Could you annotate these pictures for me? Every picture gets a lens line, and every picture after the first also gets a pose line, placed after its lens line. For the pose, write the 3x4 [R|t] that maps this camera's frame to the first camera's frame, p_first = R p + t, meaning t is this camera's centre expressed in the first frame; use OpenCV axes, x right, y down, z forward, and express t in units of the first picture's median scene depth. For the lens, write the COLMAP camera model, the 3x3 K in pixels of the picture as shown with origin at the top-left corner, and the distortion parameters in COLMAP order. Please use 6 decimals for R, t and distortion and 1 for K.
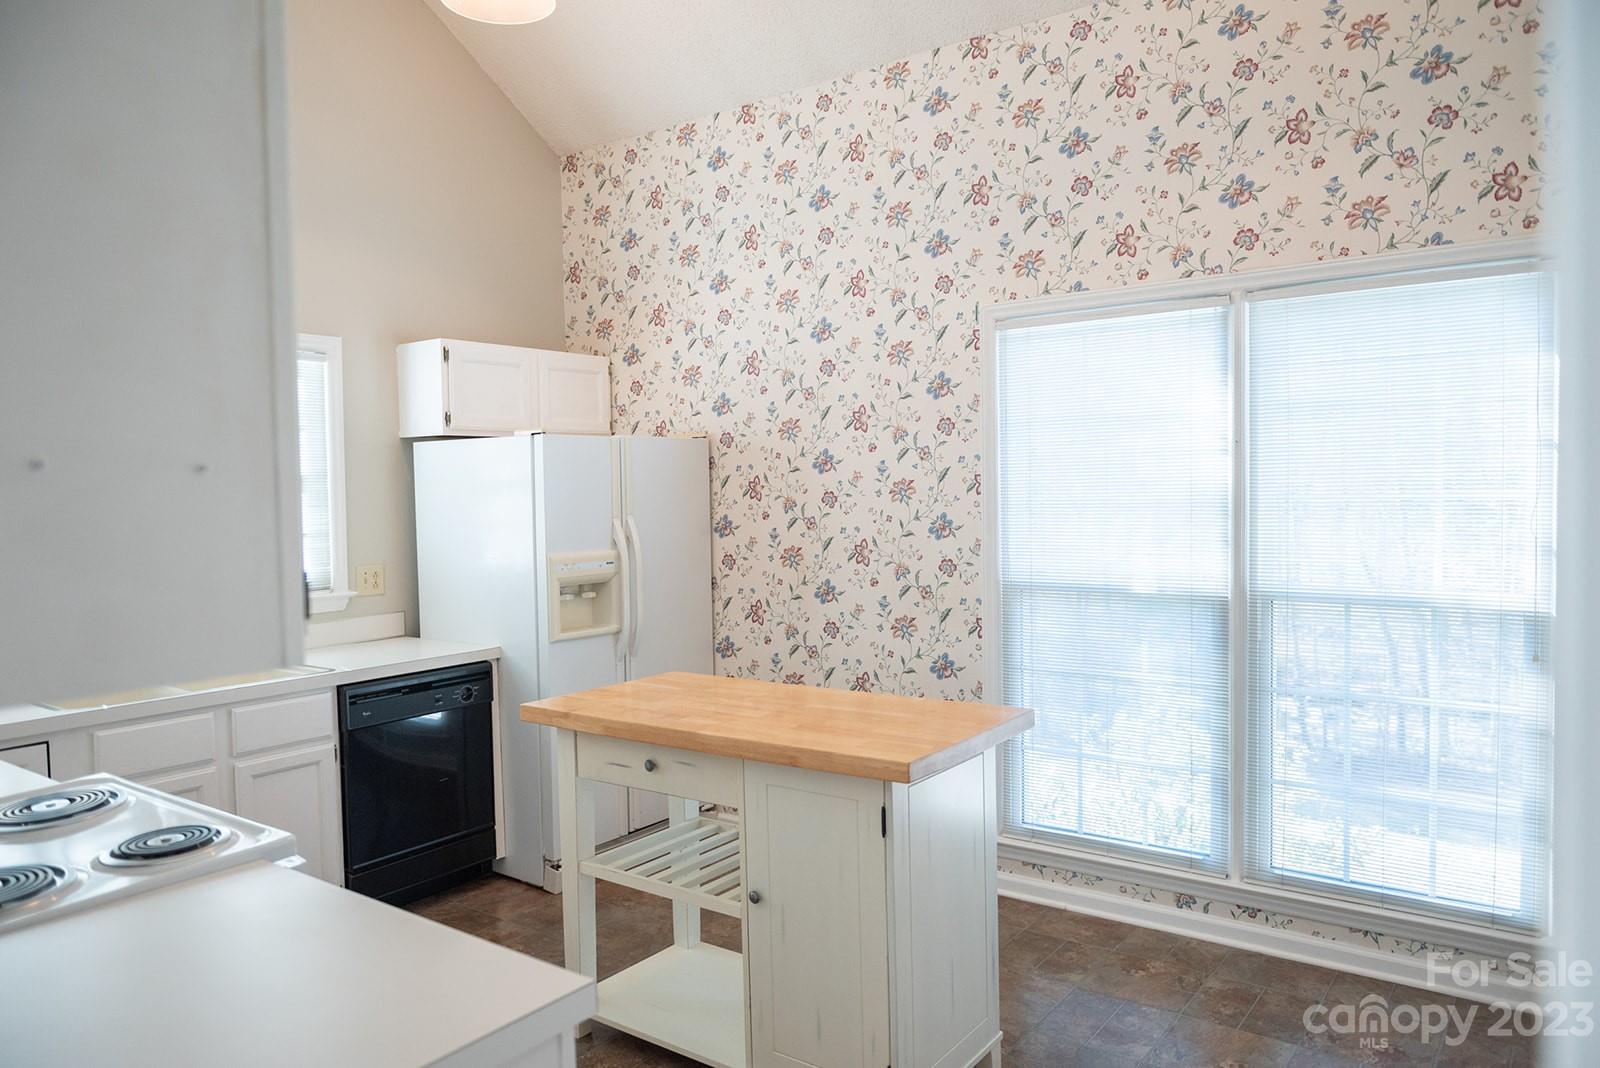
lens RADIAL K [[1109.9, 0, 797.5], [0, 1109.9, 533.7], [0, 0, 1]] dist [-0.009213, 0.000978]
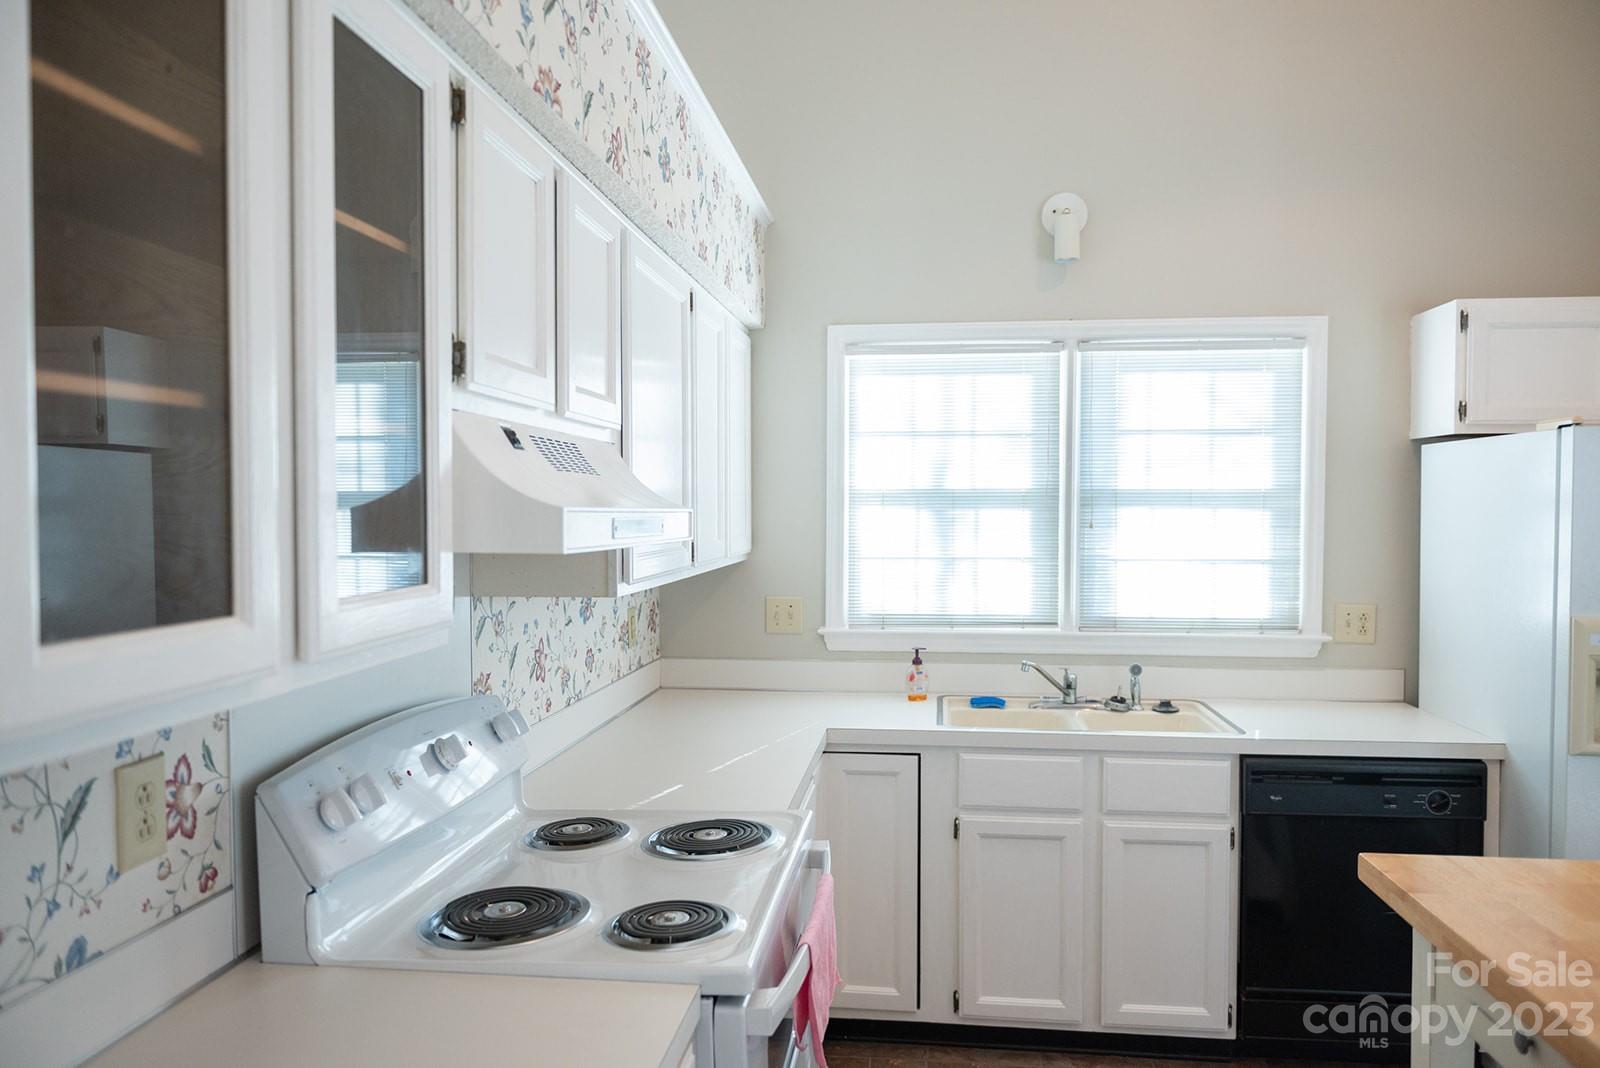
lens RADIAL K [[1109.9, 0, 803.7], [0, 1109.9, 531.4], [0, 0, 1]] dist [-0.009213, 0.000978]
pose [[0.506943, 0.038094, -0.861138, 0.087590], [-0.047968, 0.998722, 0.015942, -0.016806], [0.860644, 0.033226, 0.508122, 0.274336]]
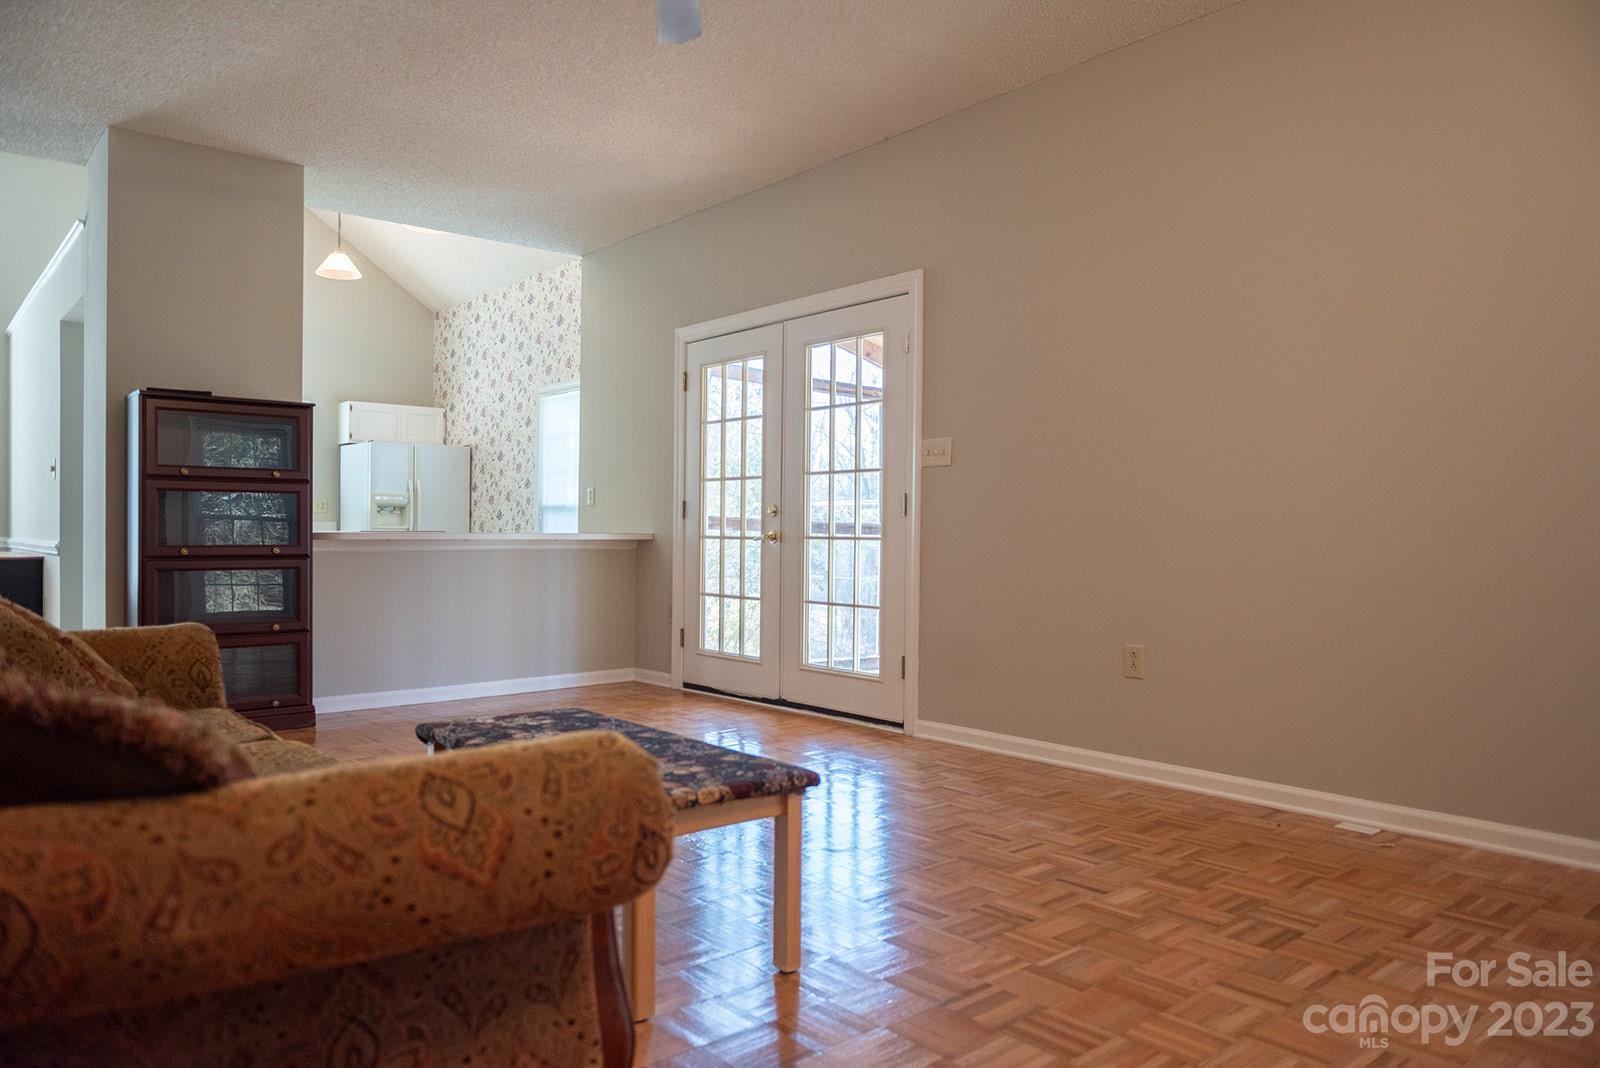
lens RADIAL K [[1109.9, 0, 803.9], [0, 1109.9, 534.8], [0, 0, 1]] dist [-0.009213, 0.000978]
pose [[0.974801, 0.024804, -0.221694, 1.119817], [-0.032708, 0.998951, -0.032054, 0.144811], [0.220667, 0.038497, 0.974589, -1.028795]]
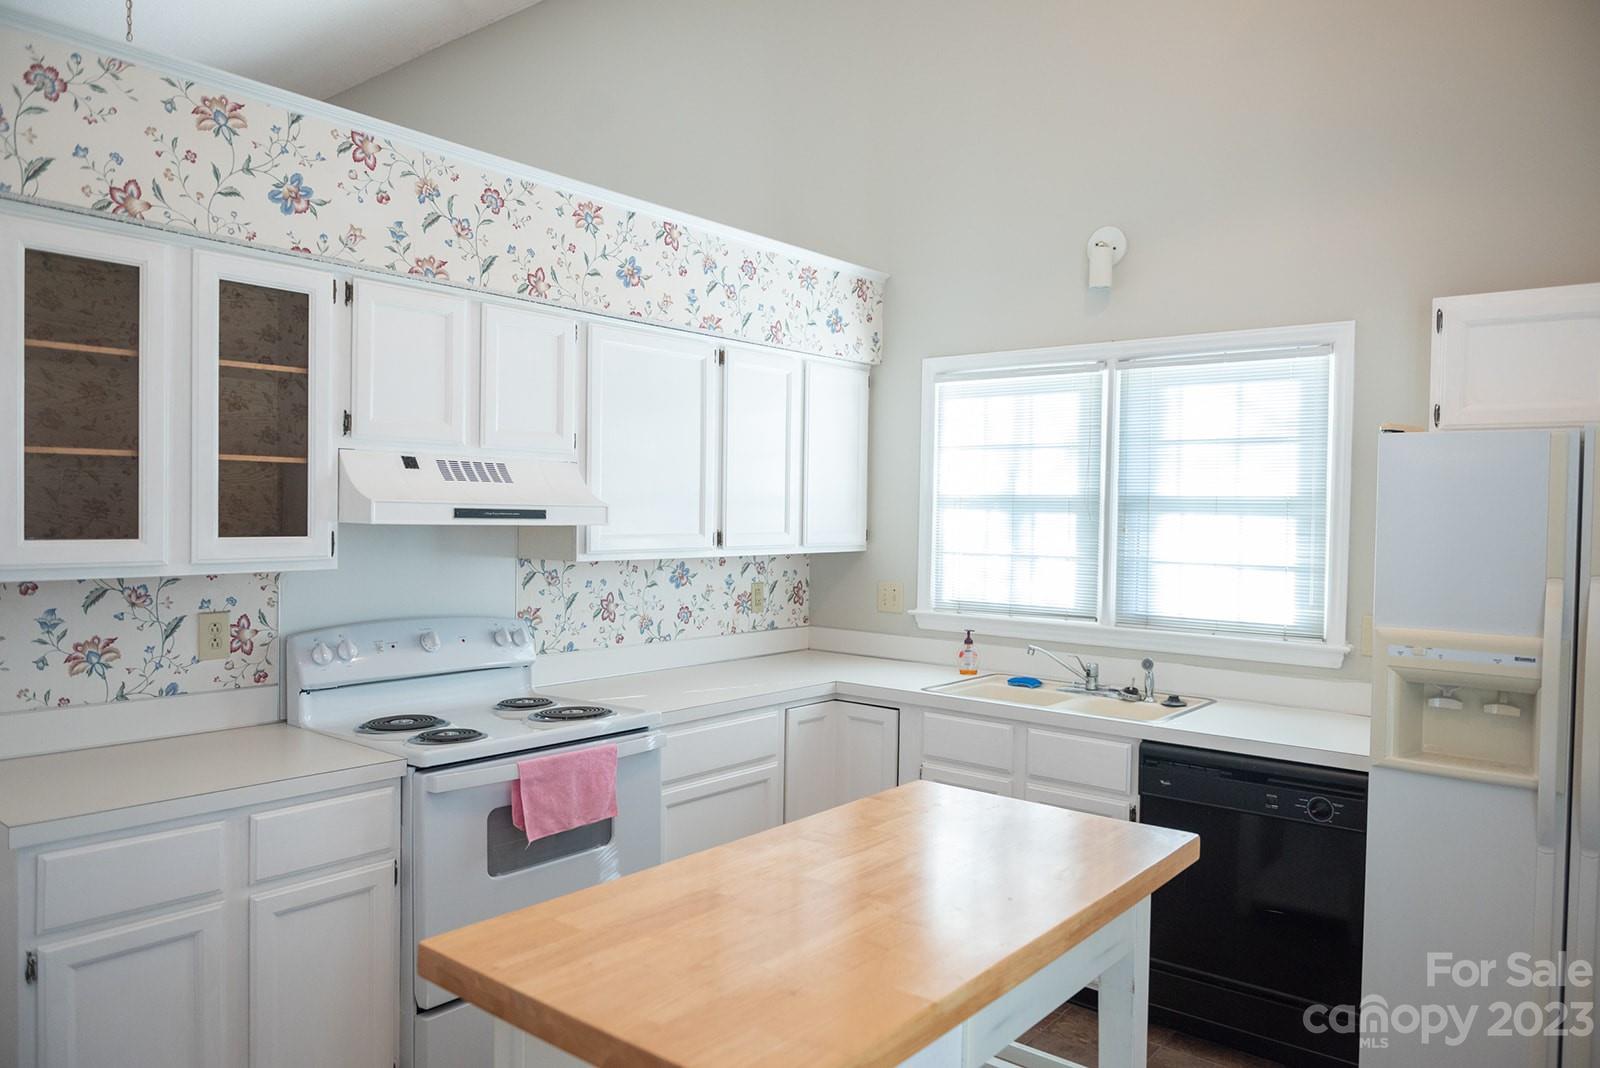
lens RADIAL K [[1109.9, 0, 811.8], [0, 1109.9, 530.0], [0, 0, 1]] dist [-0.009213, 0.000978]
pose [[-0.040953, 0.036841, -0.998482, 0.383948], [-0.059267, 0.997471, 0.039235, -0.037387], [0.997402, 0.060784, -0.038666, 0.652054]]
